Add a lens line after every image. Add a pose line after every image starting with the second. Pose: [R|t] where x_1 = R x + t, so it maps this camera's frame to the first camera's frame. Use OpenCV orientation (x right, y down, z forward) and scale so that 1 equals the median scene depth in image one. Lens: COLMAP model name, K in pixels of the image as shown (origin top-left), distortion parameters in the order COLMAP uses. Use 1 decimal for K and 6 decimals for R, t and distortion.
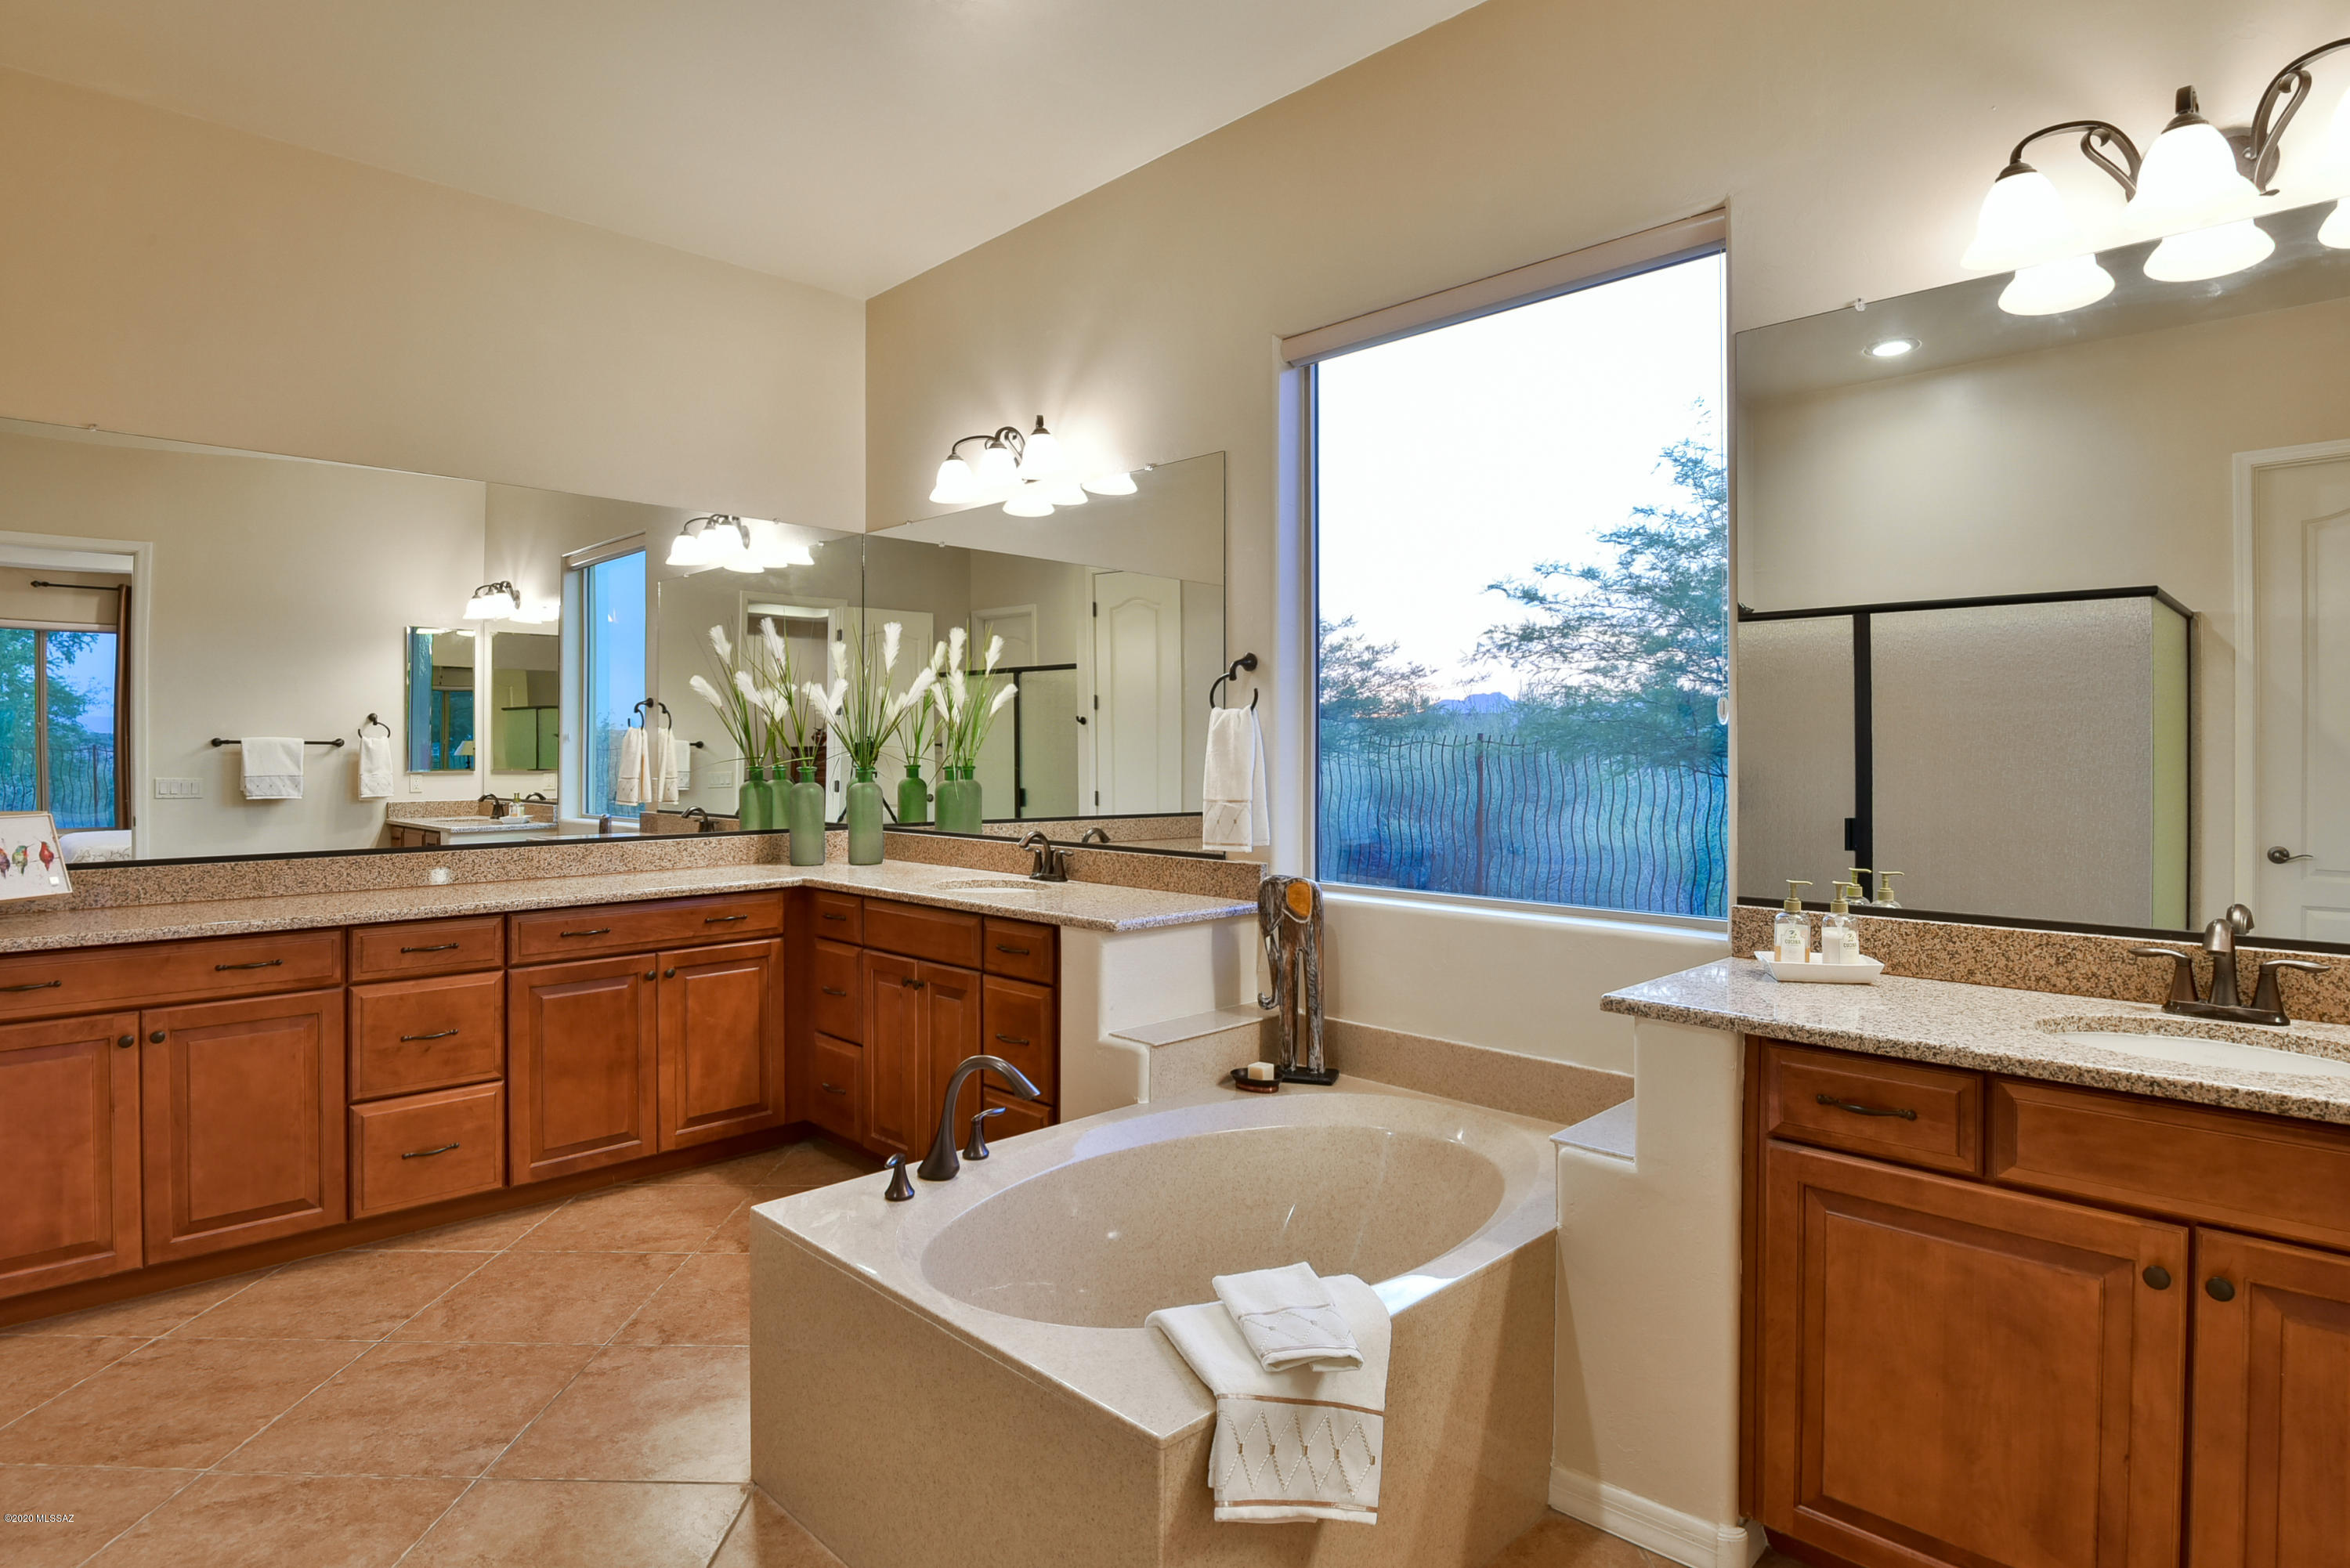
lens RADIAL K [[1273.0, 0, 1172.5], [0, 1273.0, 766.6], [0, 0, 1]] dist [-0.001928, -0.000097]
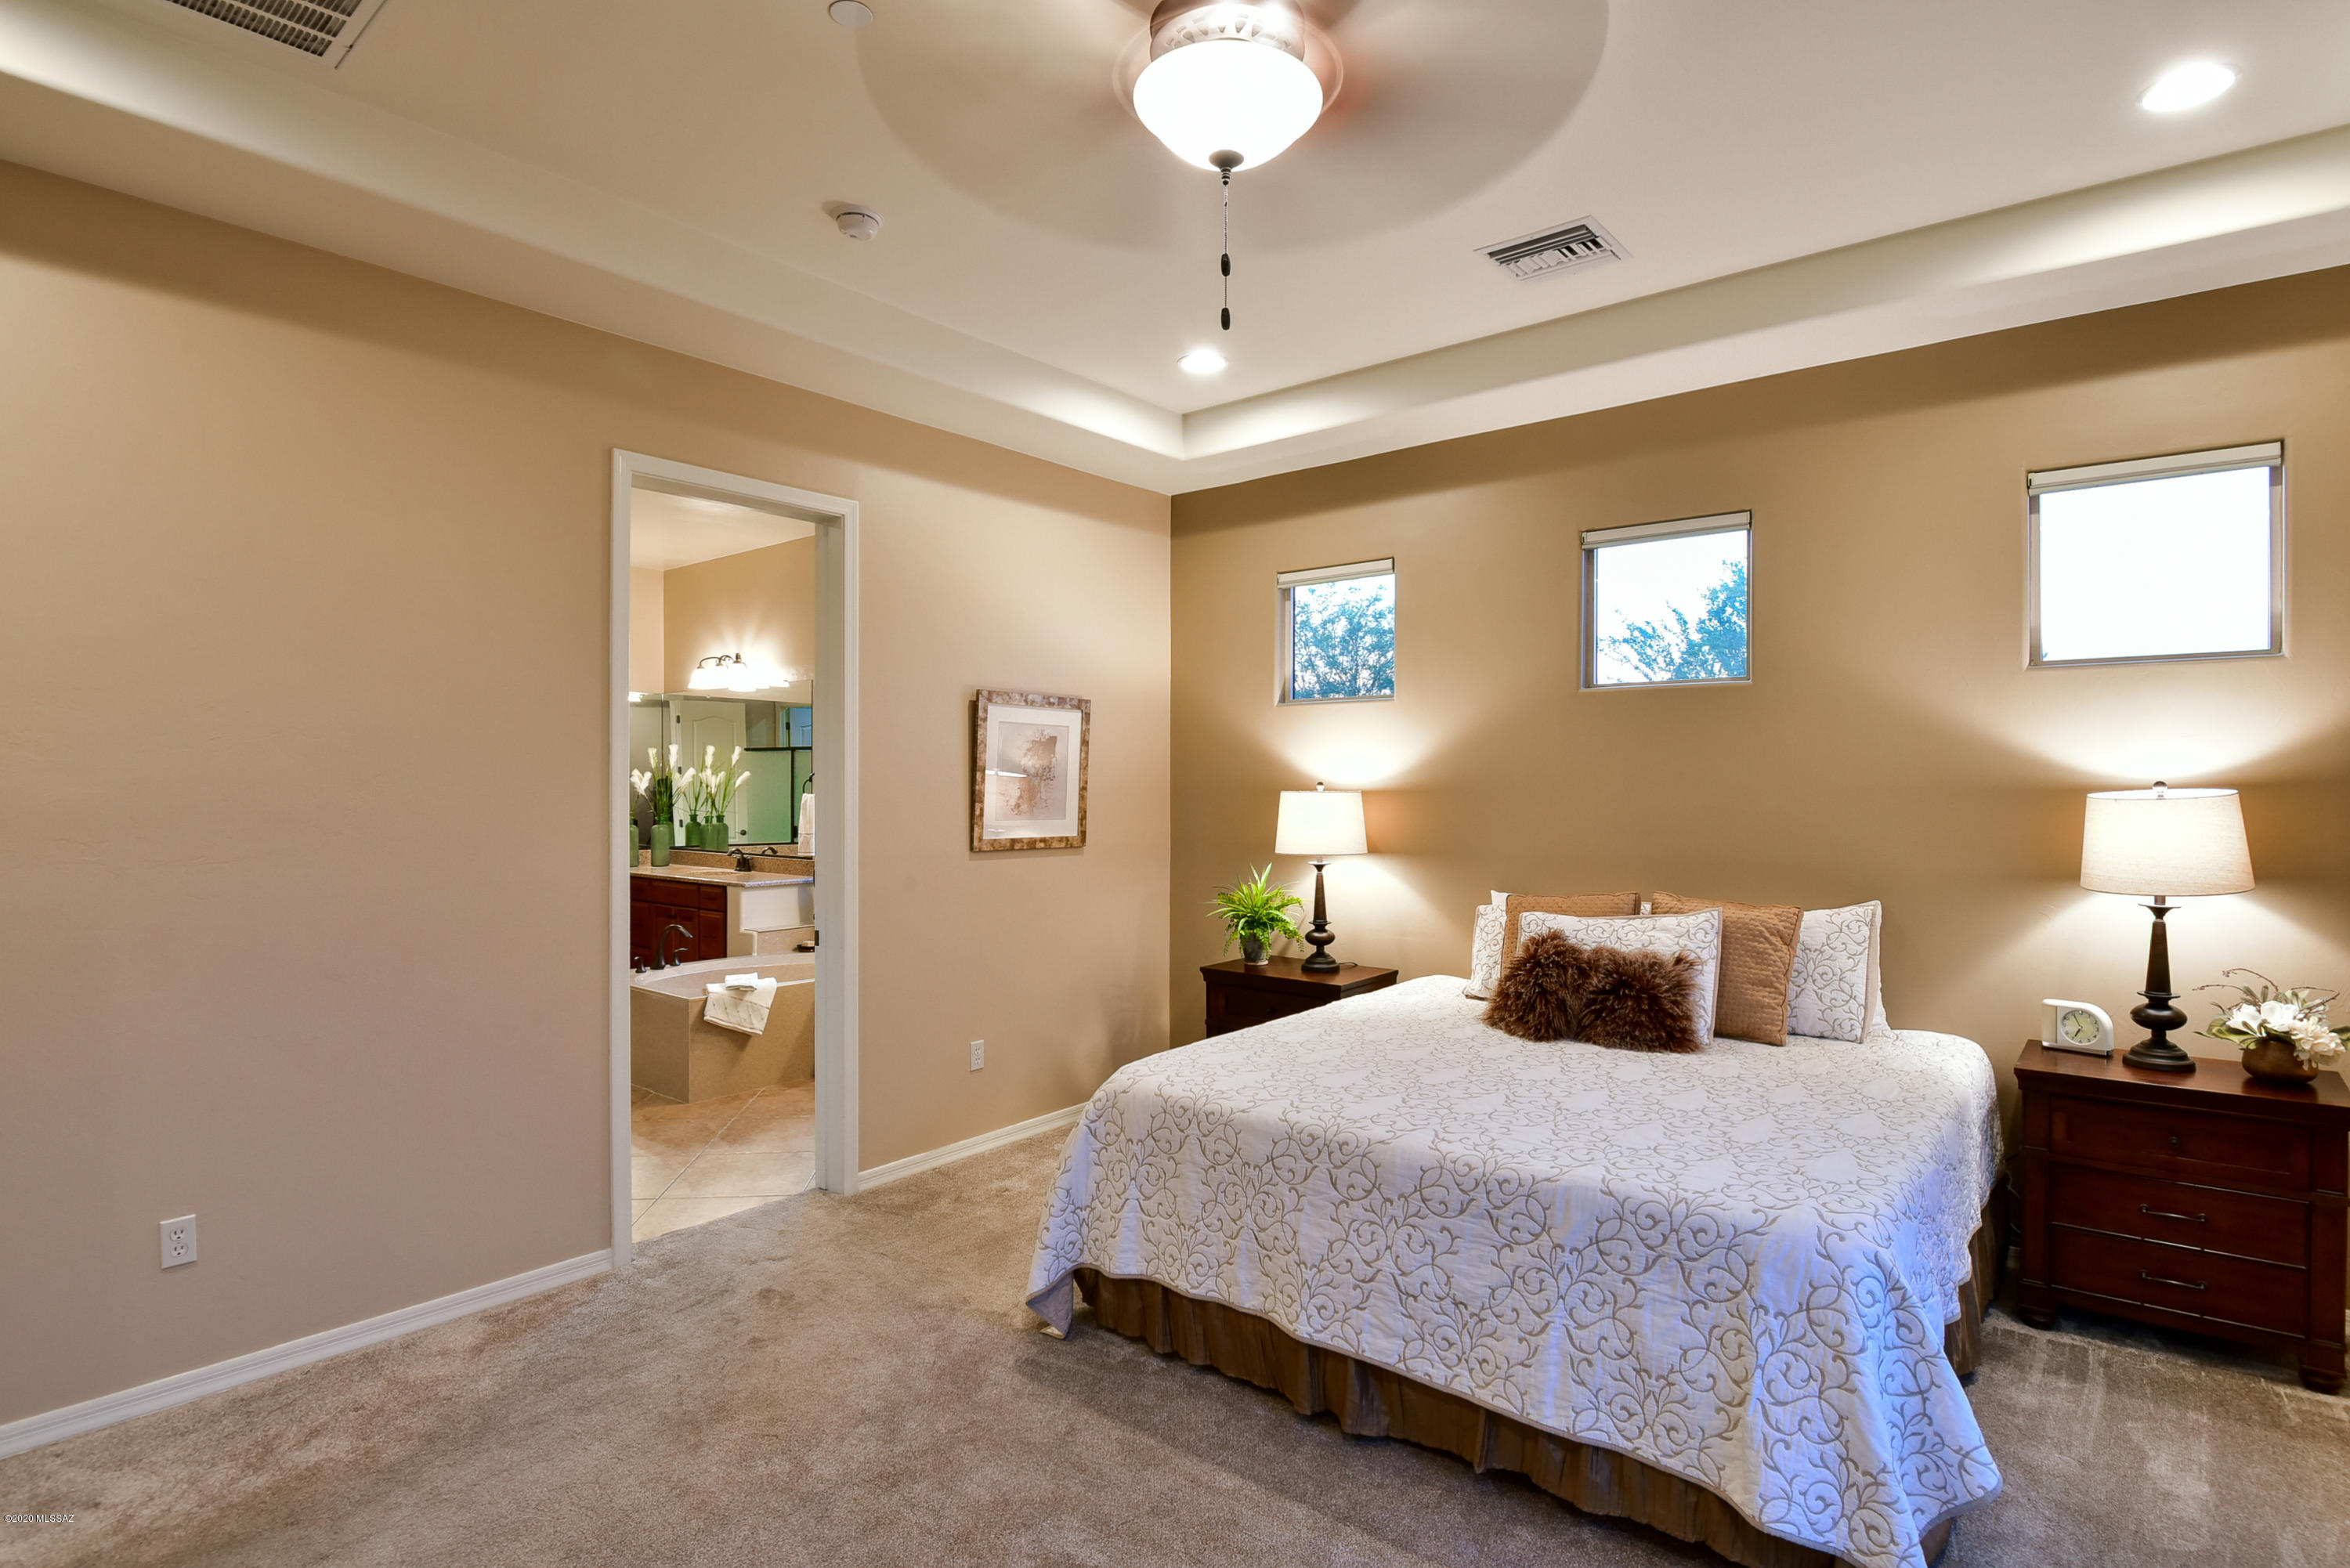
lens RADIAL K [[1227.9, 0, 1179.7], [0, 1227.9, 797.7], [0, 0, 1]] dist [0.002150, 0.000090]
pose [[0.995655, 0.001671, 0.093103, 0.515177], [-0.001609, 0.999998, -0.000740, -0.038791], [-0.093104, 0.000587, 0.995656, -1.307850]]
